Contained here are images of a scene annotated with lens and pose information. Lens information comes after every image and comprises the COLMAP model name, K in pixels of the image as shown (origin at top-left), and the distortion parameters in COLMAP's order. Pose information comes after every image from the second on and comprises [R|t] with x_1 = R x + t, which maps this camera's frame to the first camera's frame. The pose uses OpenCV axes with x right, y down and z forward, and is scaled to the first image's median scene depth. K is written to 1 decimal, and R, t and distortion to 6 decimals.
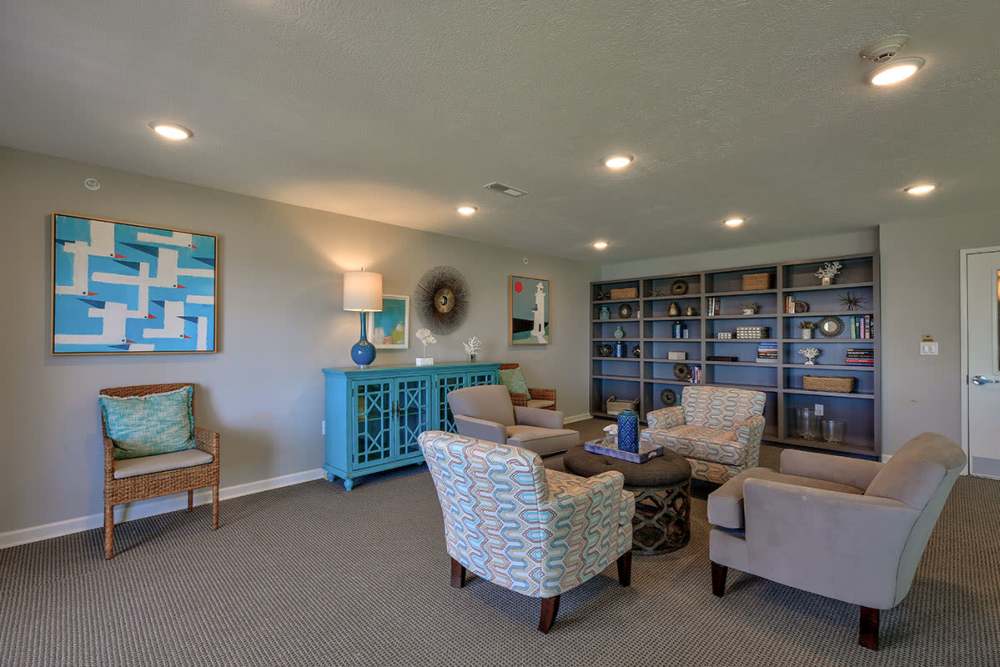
lens RADIAL K [[431.2, 0, 500.0], [0, 431.2, 333.5], [0, 0, 1]] dist [-0.000311, 0.000092]
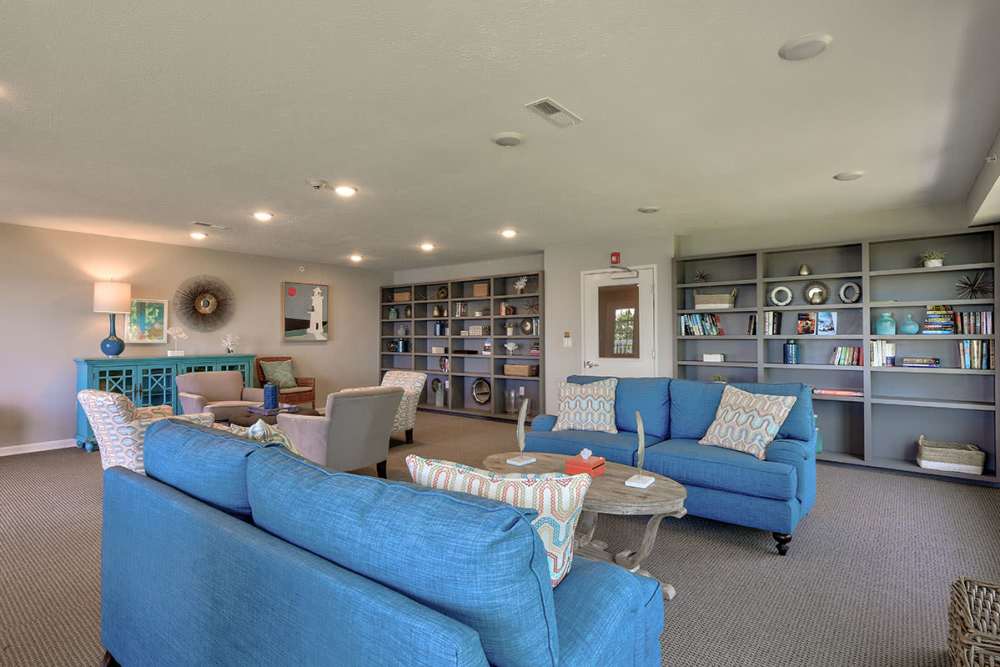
lens RADIAL K [[493.0, 0, 499.8], [0, 493.0, 326.0], [0, 0, 1]] dist [0.001112, 0.000197]
pose [[0.992922, 0.002491, 0.118745, 0.522885], [-0.000925, 0.999912, -0.013243, 0.003951], [-0.118767, 0.013039, 0.992836, -0.466055]]
